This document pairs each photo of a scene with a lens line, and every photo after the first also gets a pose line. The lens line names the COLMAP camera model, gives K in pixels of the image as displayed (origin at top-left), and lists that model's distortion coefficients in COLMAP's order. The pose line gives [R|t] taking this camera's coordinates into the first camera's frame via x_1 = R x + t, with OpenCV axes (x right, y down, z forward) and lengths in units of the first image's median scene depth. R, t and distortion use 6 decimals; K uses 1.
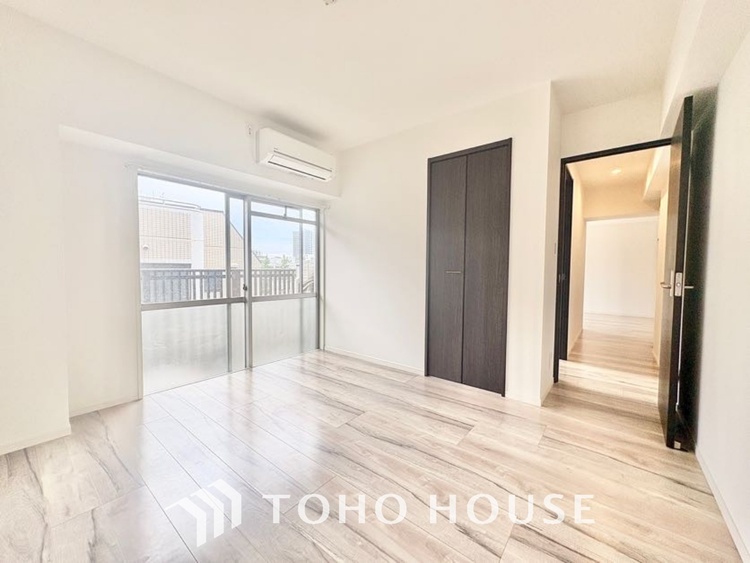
lens RADIAL K [[298.1, 0, 375.5], [0, 298.1, 281.3], [0, 0, 1]] dist [-0.002008, 0.000181]
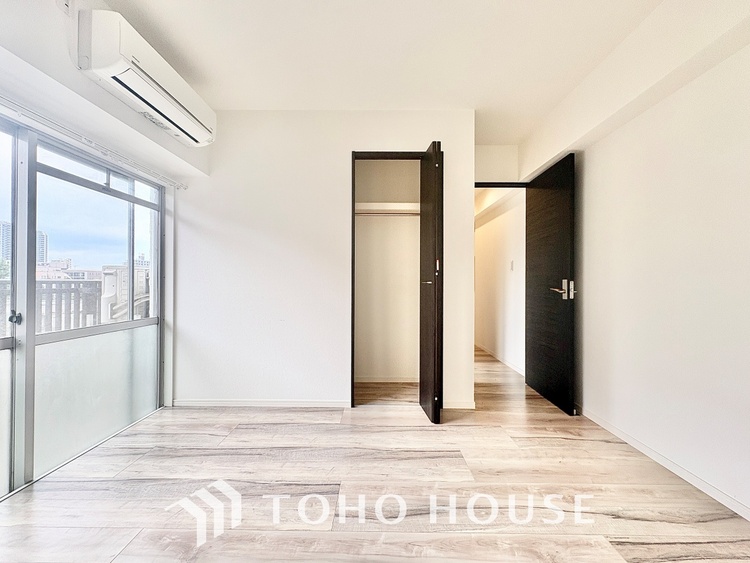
lens RADIAL K [[299.8, 0, 376.1], [0, 299.8, 280.4], [0, 0, 1]] dist [-0.000498, 0.000117]
pose [[0.788685, -0.000717, 0.614798, -0.279883], [0.028997, 0.998930, -0.036034, -0.004009], [-0.614114, 0.046247, 0.787861, 0.268144]]
